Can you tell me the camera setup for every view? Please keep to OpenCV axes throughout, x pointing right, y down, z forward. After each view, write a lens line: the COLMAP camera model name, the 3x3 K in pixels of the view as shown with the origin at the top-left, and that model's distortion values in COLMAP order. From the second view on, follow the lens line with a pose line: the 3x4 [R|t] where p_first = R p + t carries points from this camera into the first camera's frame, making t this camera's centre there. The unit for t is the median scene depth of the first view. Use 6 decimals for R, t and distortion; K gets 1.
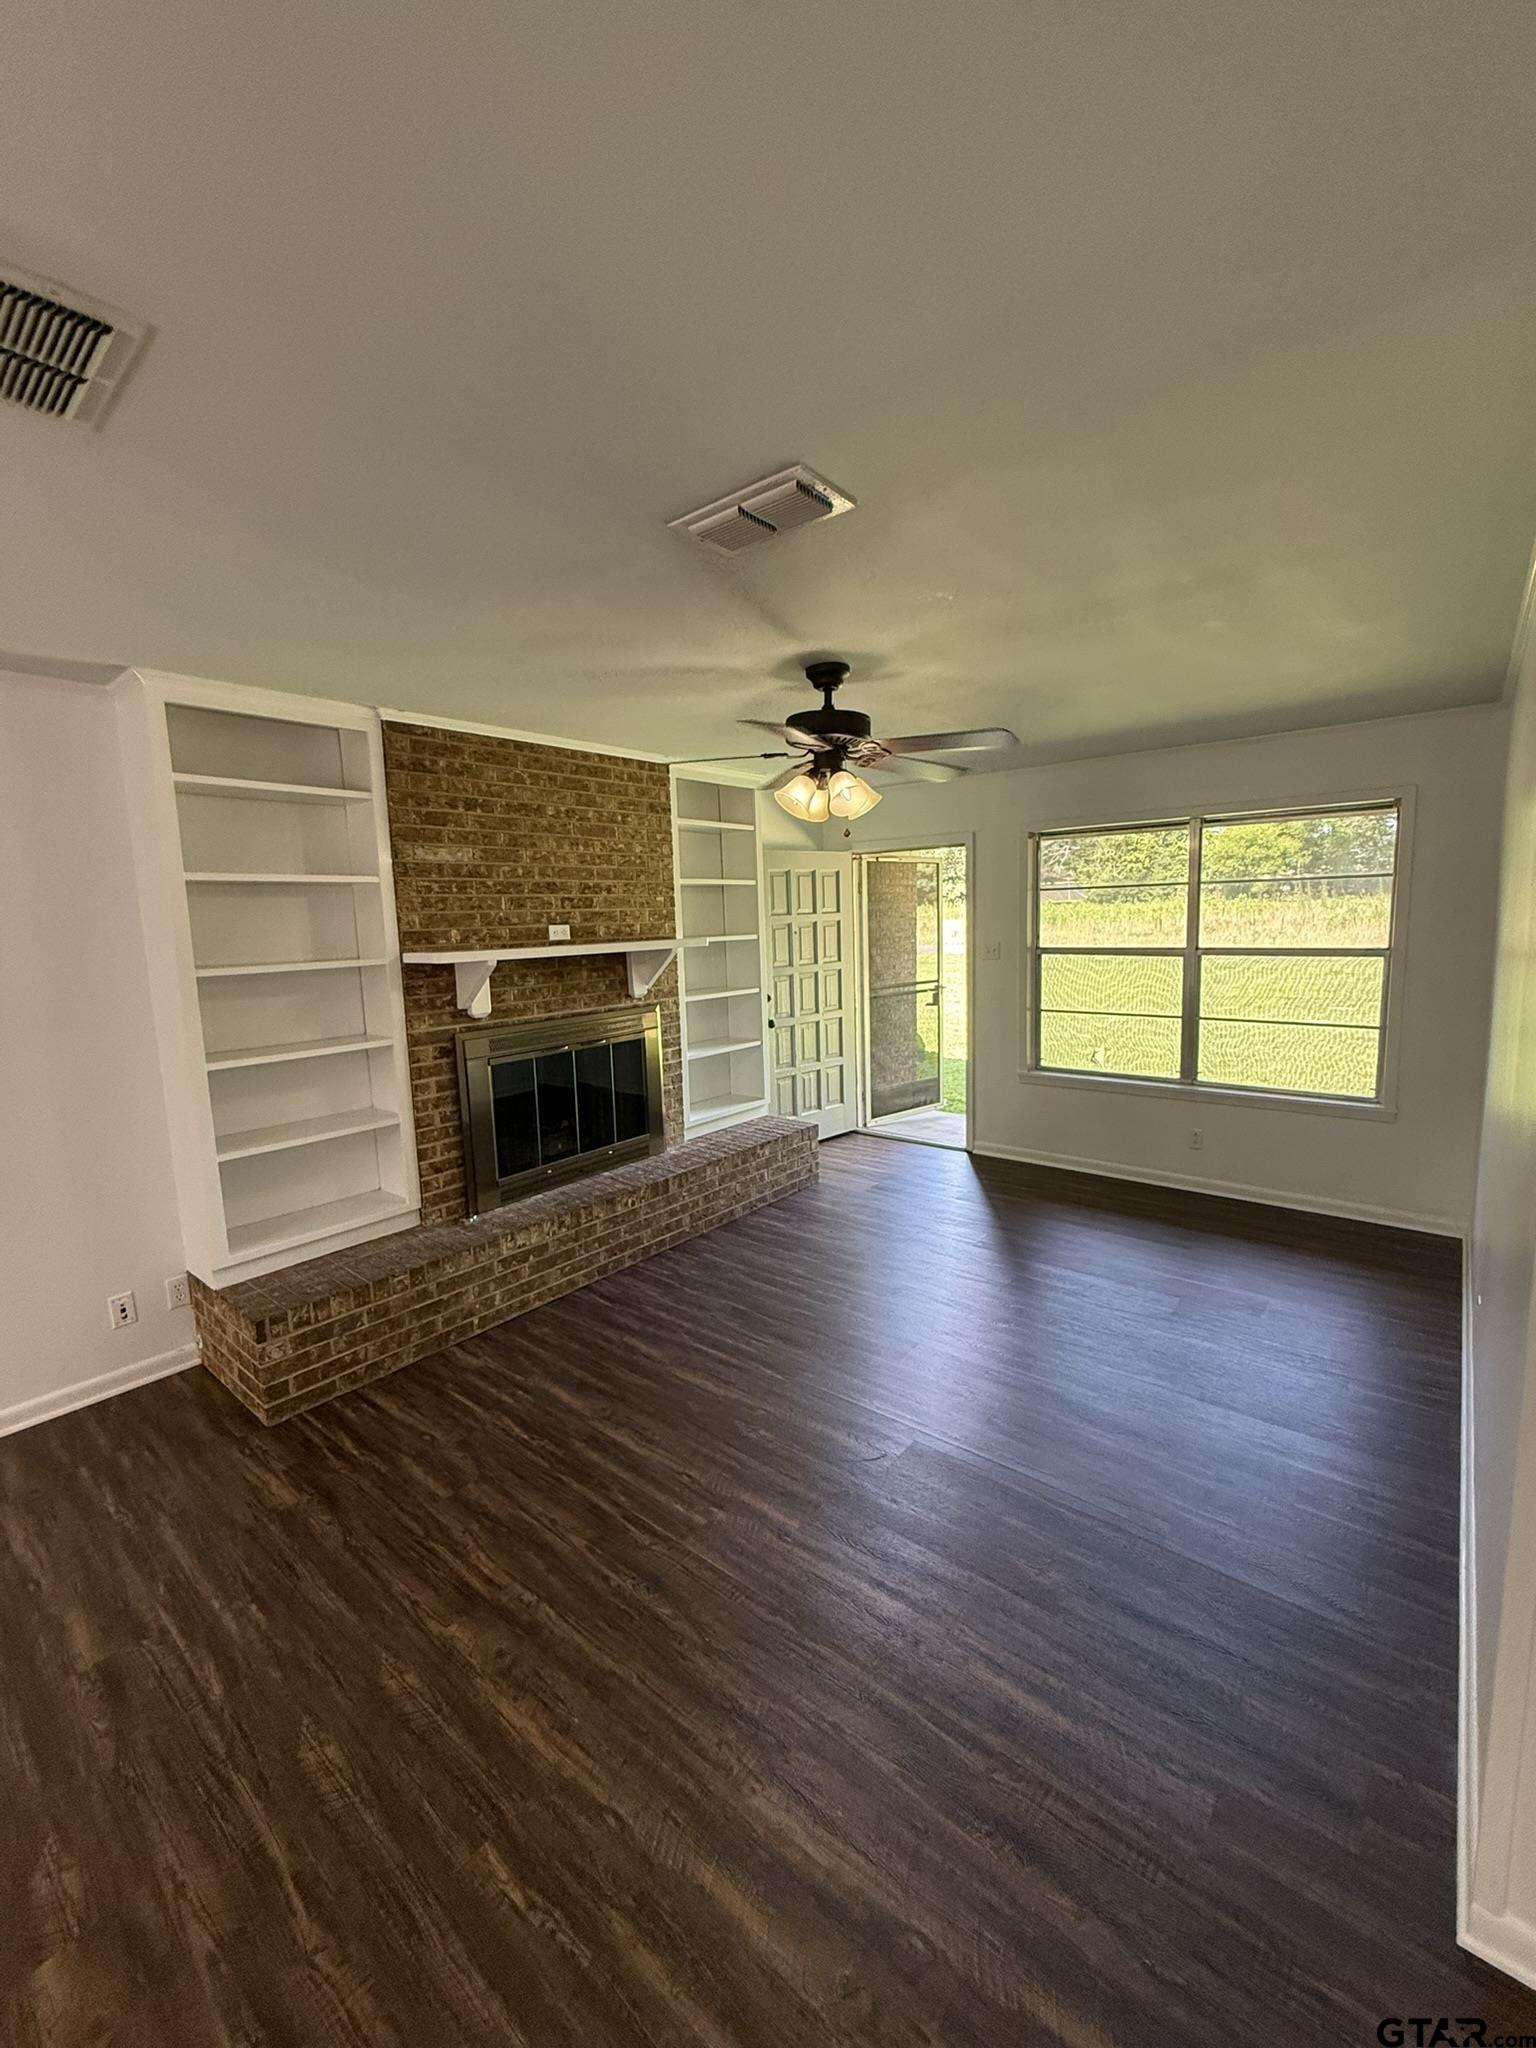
lens RADIAL K [[824.6, 0, 774.0], [0, 824.6, 1021.0], [0, 0, 1]] dist [0.001401, 0.000149]
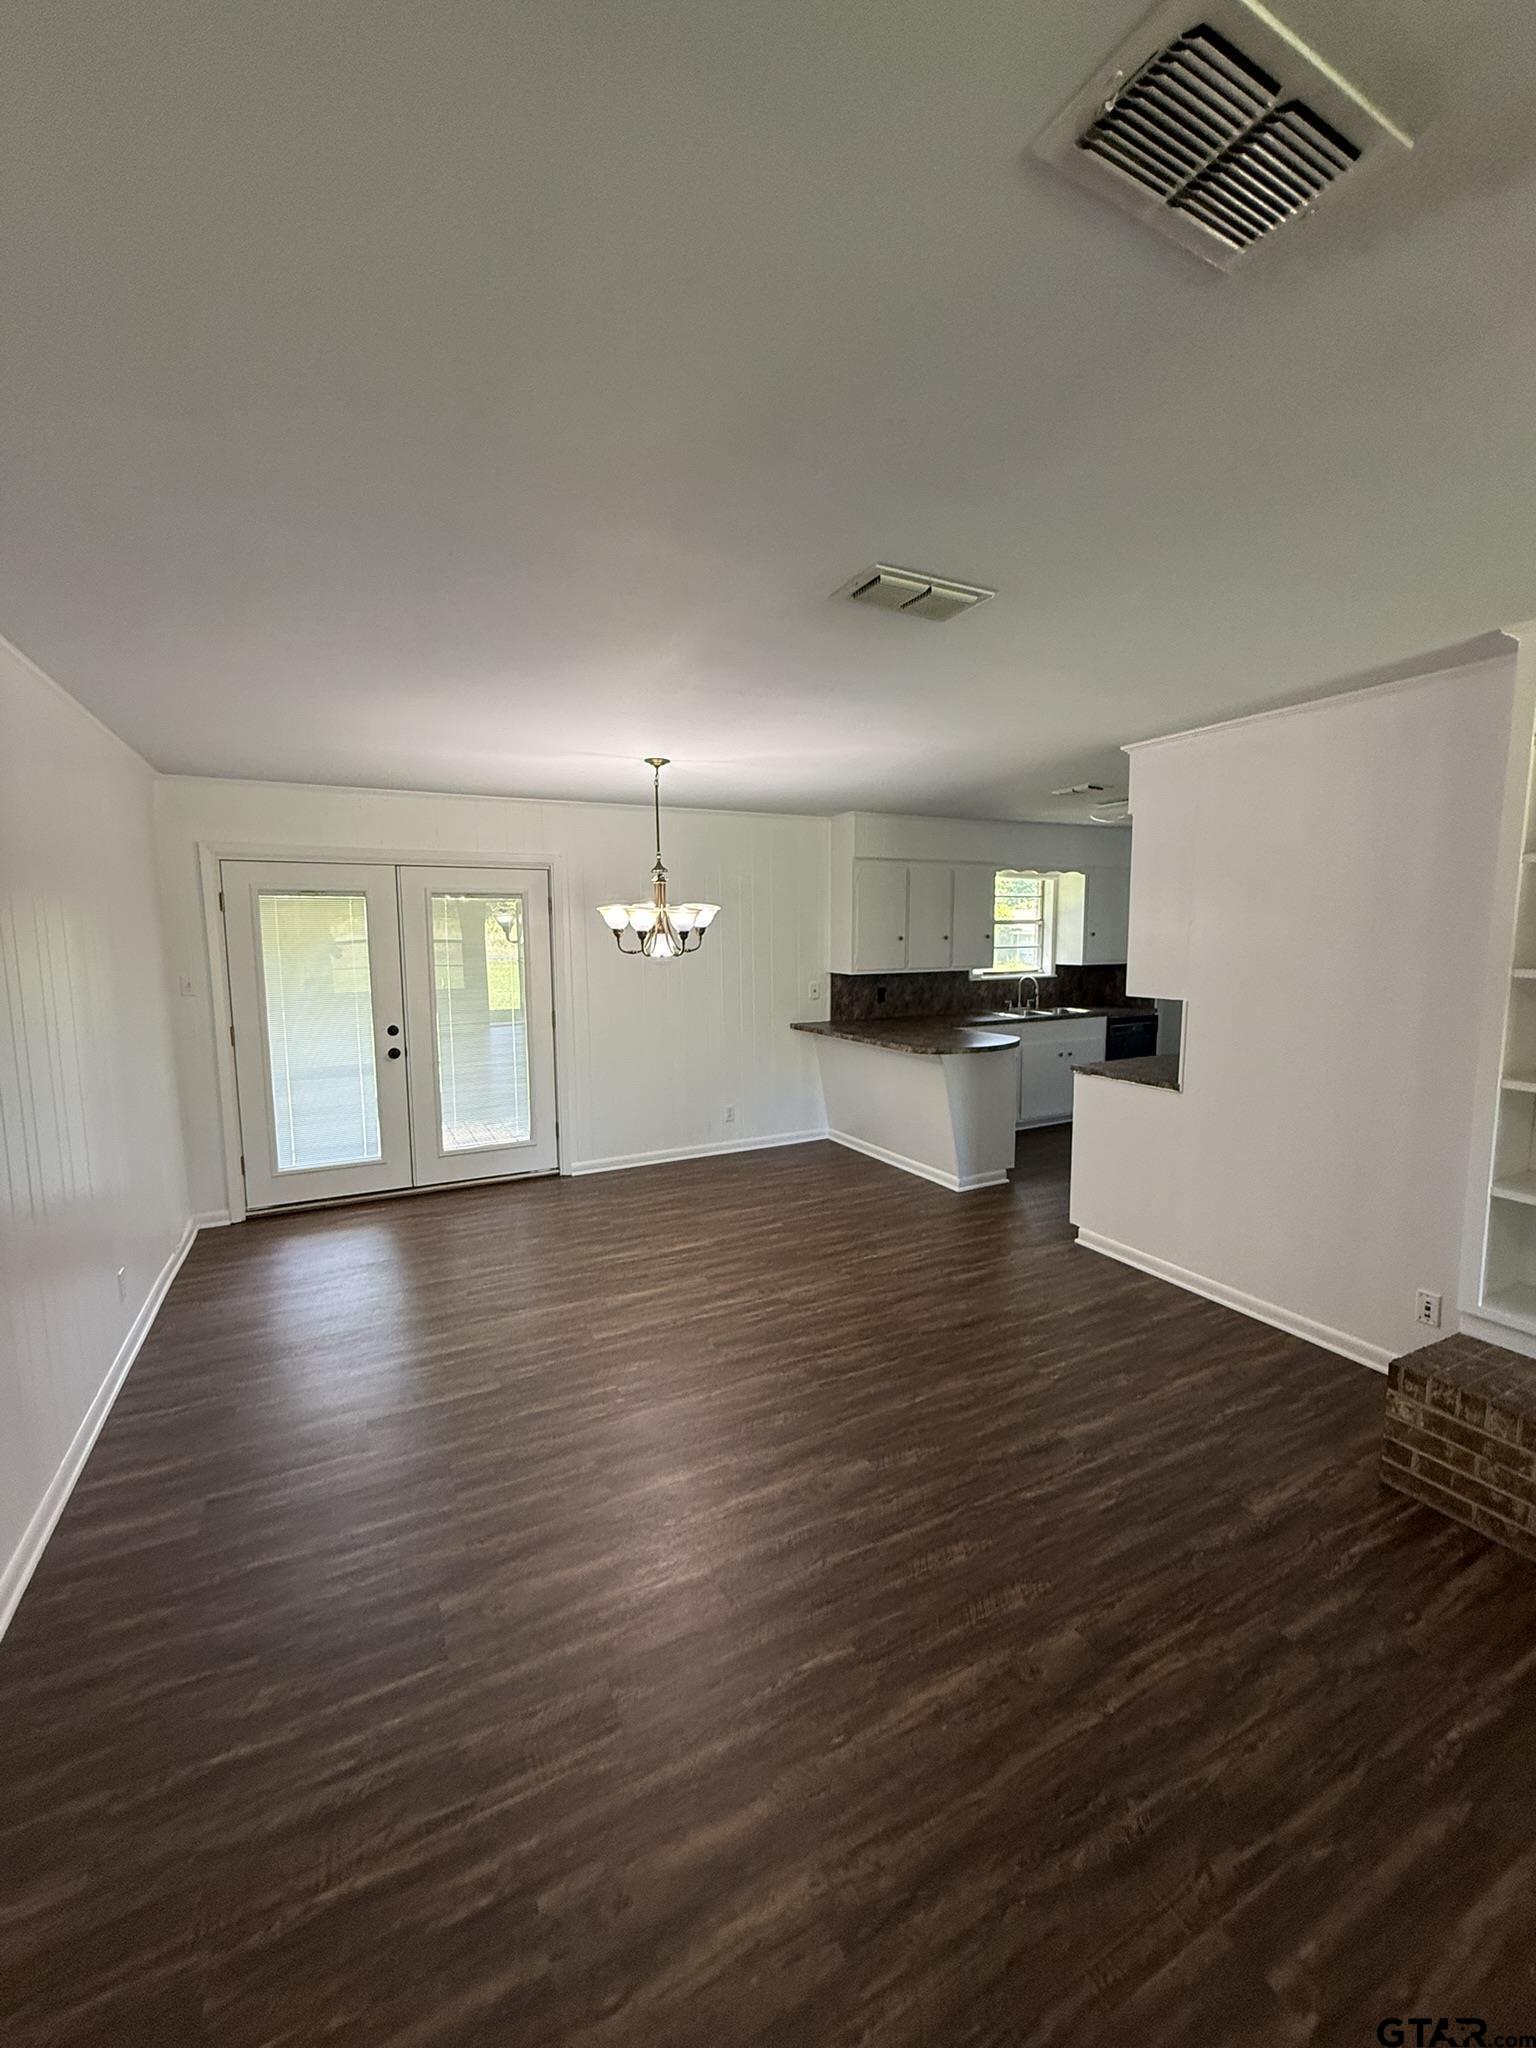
lens RADIAL K [[824.6, 0, 772.5], [0, 824.6, 1022.1], [0, 0, 1]] dist [0.001401, 0.000149]
pose [[-0.386915, 0.136442, -0.911965, 0.555414], [-0.099083, 0.977115, 0.188227, -0.137413], [0.916777, 0.163188, -0.364541, 0.901769]]
